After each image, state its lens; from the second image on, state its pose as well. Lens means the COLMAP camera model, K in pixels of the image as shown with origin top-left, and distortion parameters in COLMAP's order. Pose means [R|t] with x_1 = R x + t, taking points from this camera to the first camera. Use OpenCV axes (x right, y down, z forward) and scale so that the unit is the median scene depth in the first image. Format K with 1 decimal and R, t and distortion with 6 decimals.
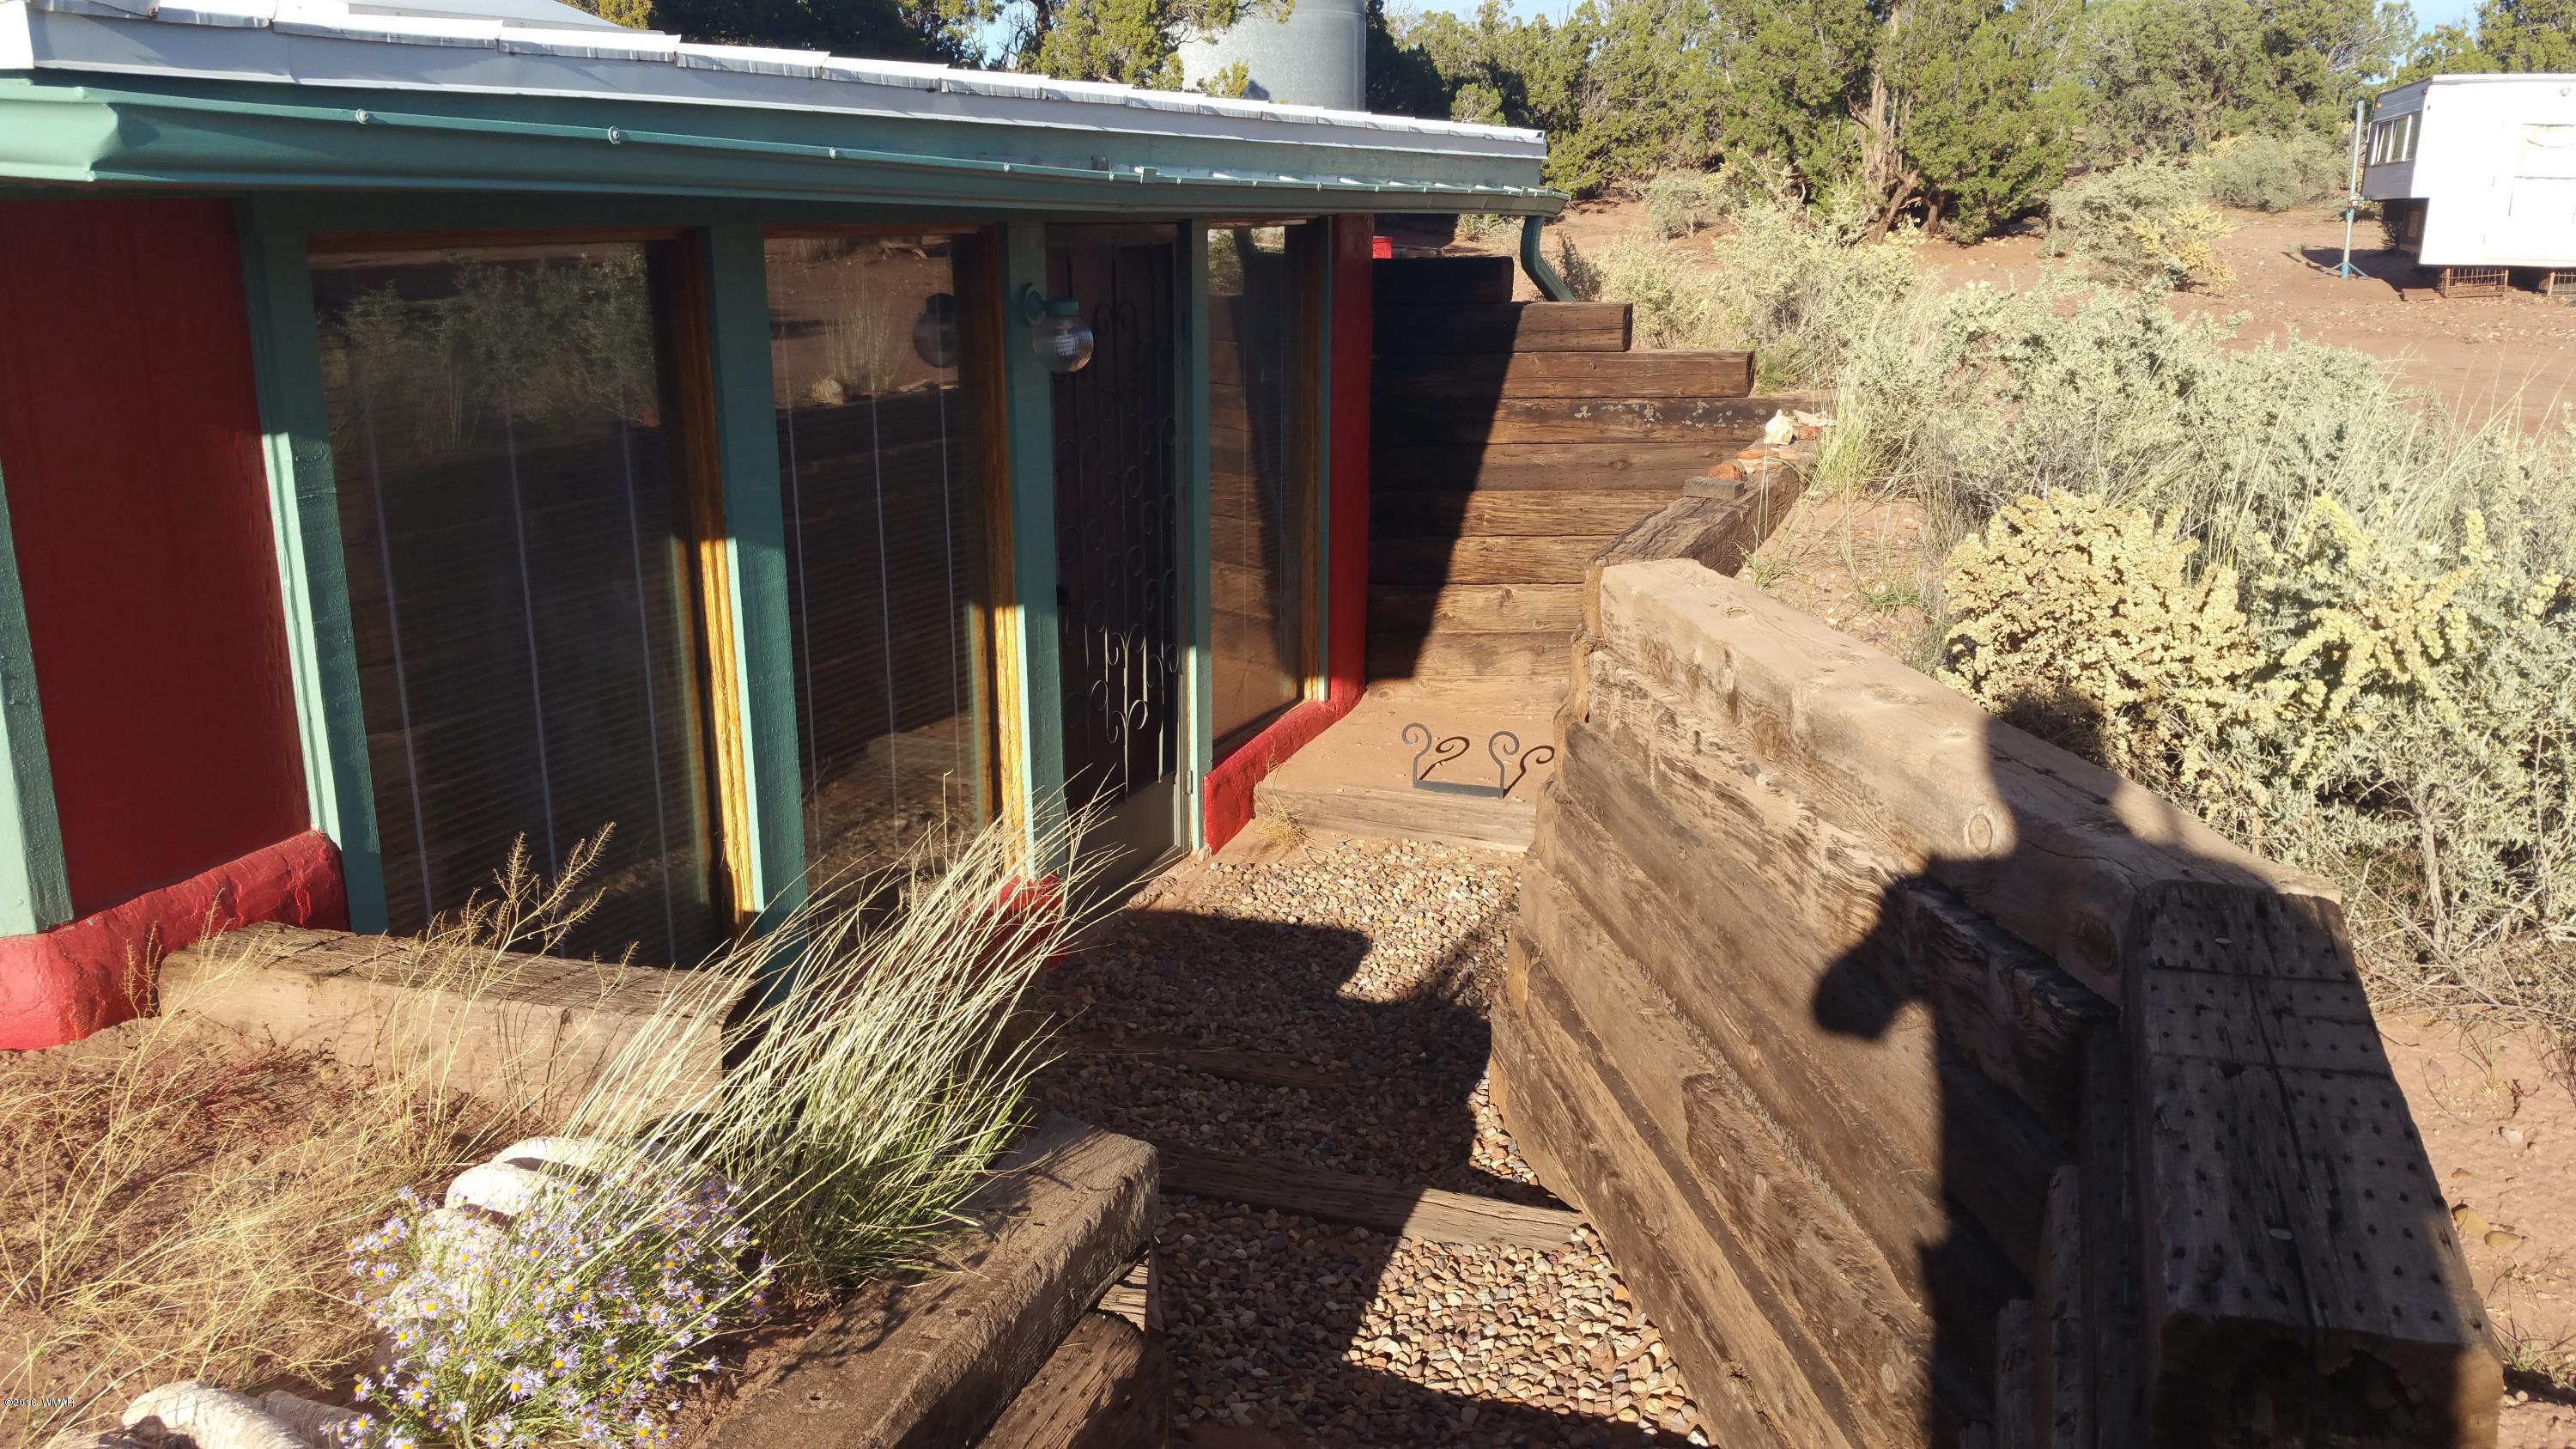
lens RADIAL K [[2193.1, 0, 1290.4], [0, 2193.1, 797.4], [0, 0, 1]] dist [0.117465, -0.225455]
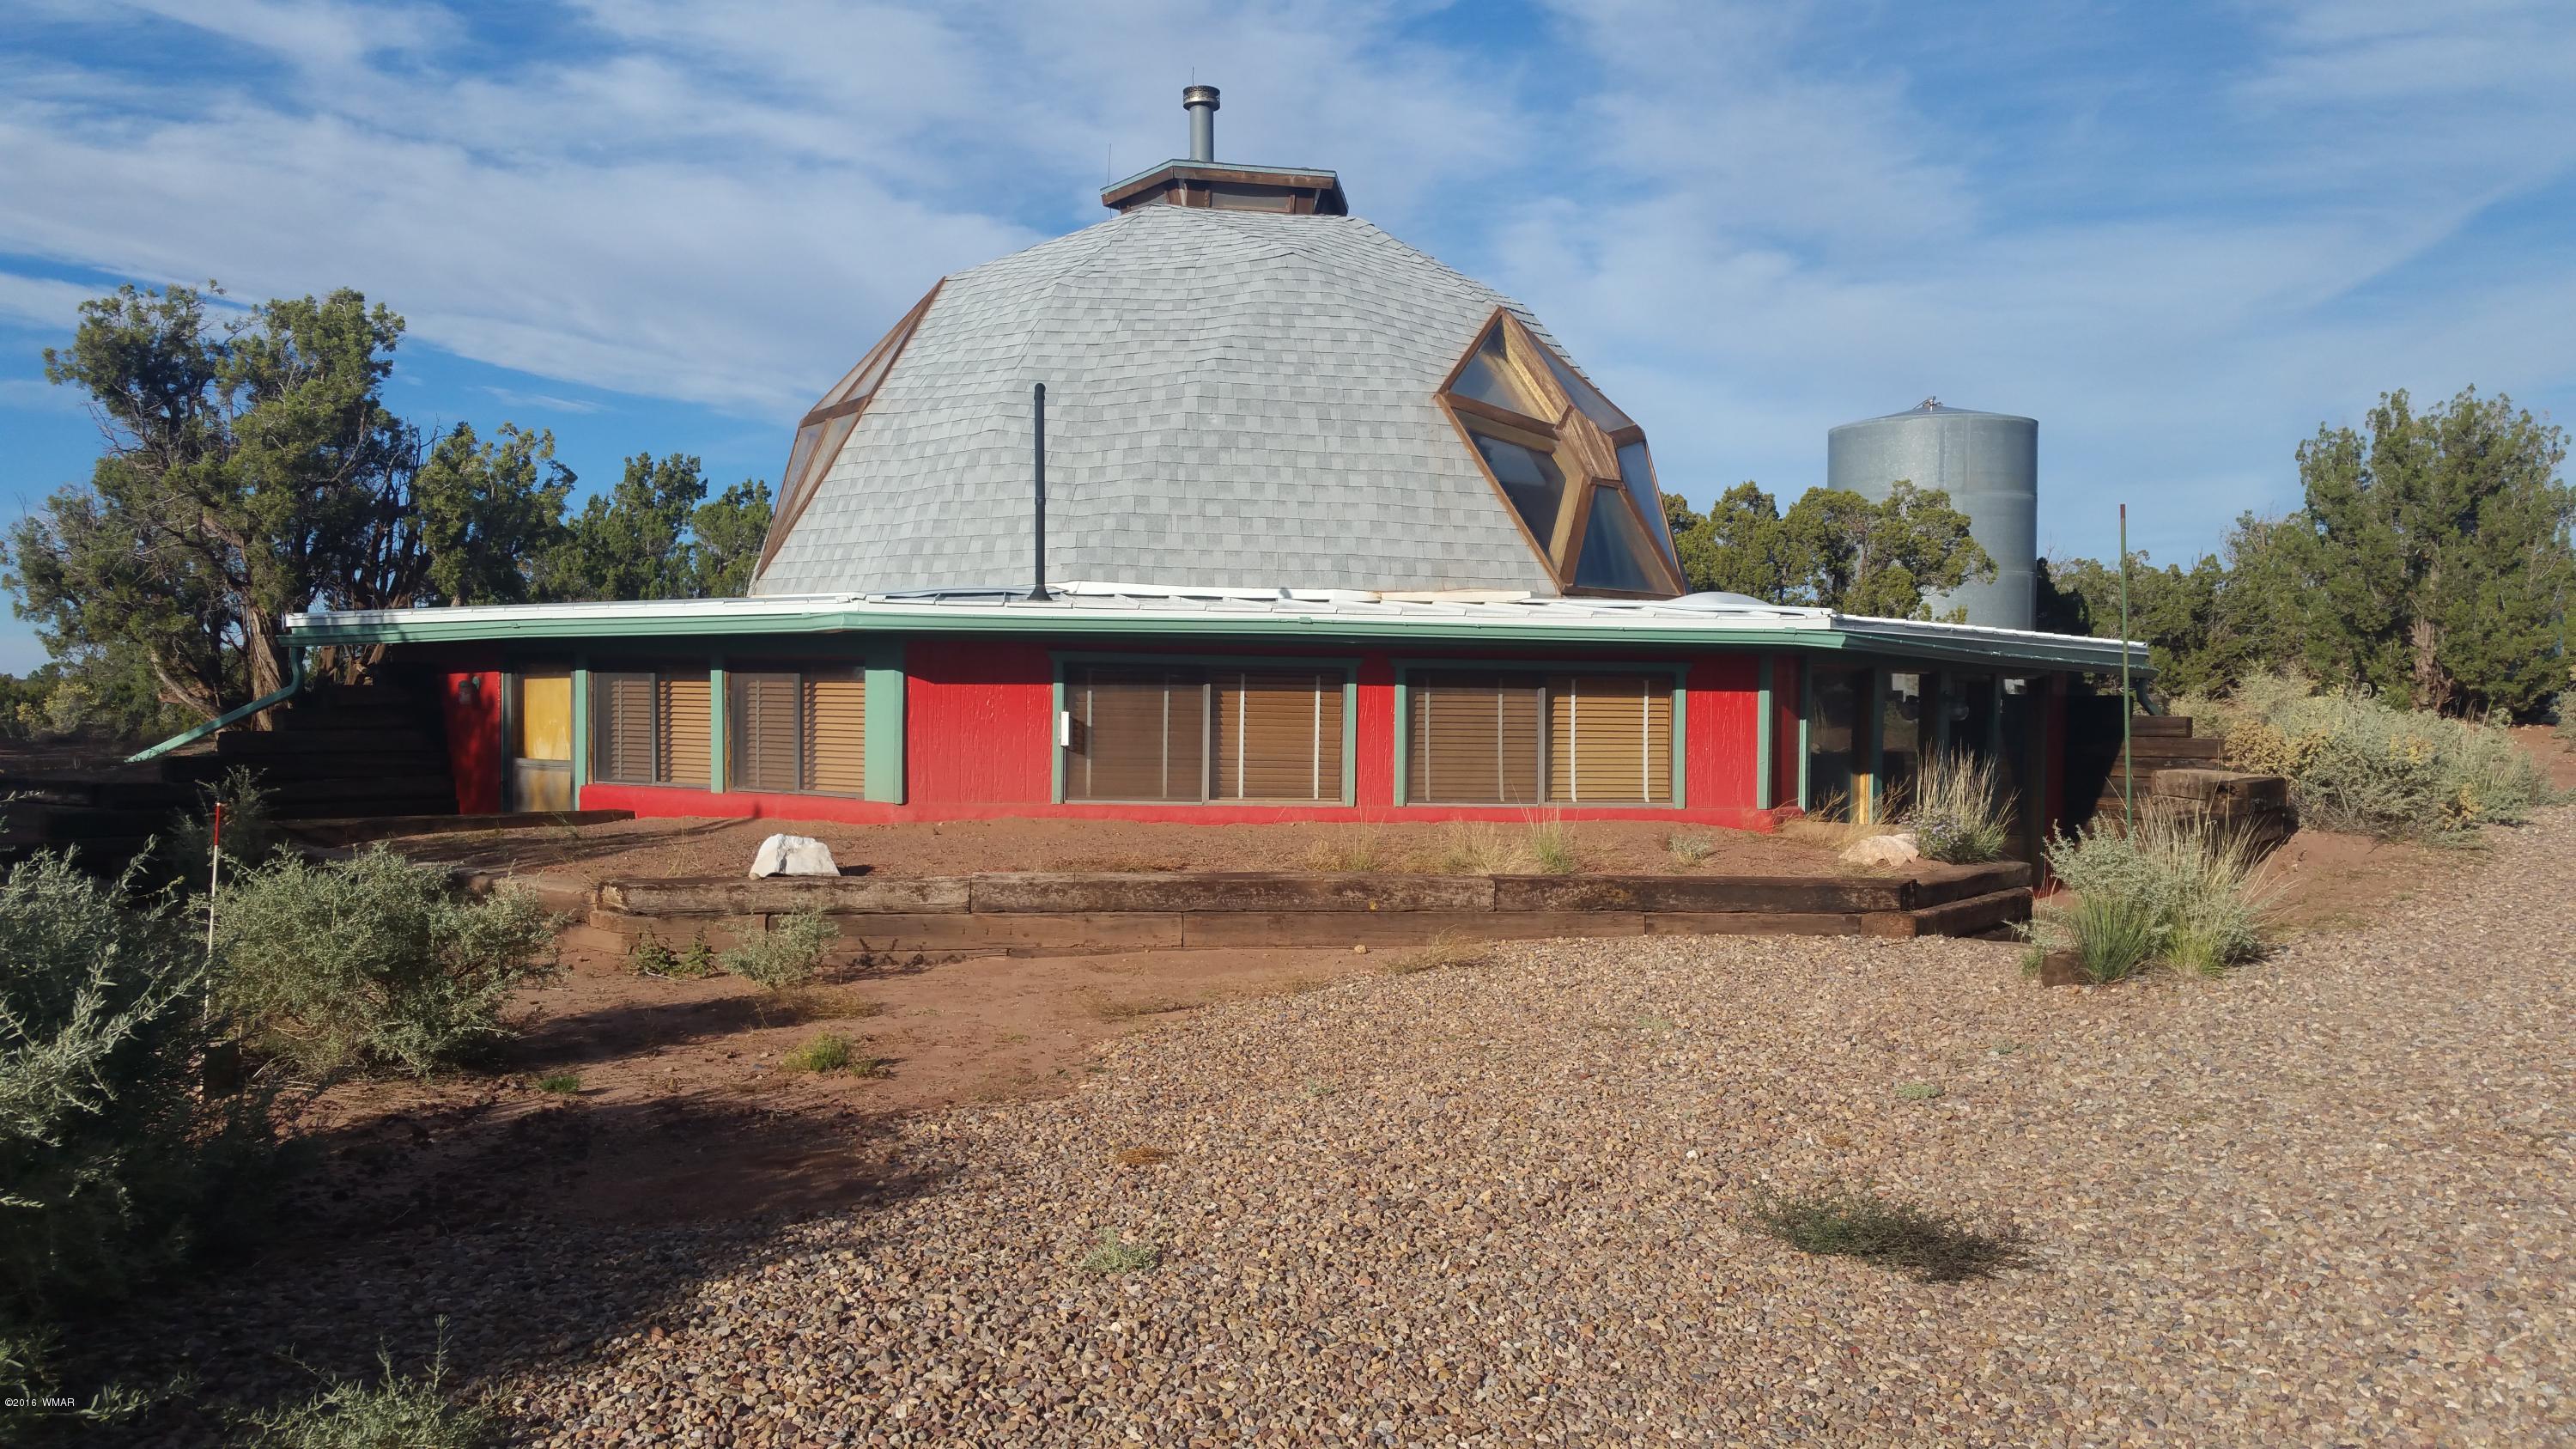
lens RADIAL K [[2102.9, 0, 1272.3], [0, 2102.9, 736.1], [0, 0, 1]] dist [0.063270, -0.169222]
pose [[0.954739, 0.015040, -0.297064, -0.035189], [-0.088741, 0.967640, -0.236217, 0.139383], [0.283898, 0.251888, 0.925178, -0.449341]]
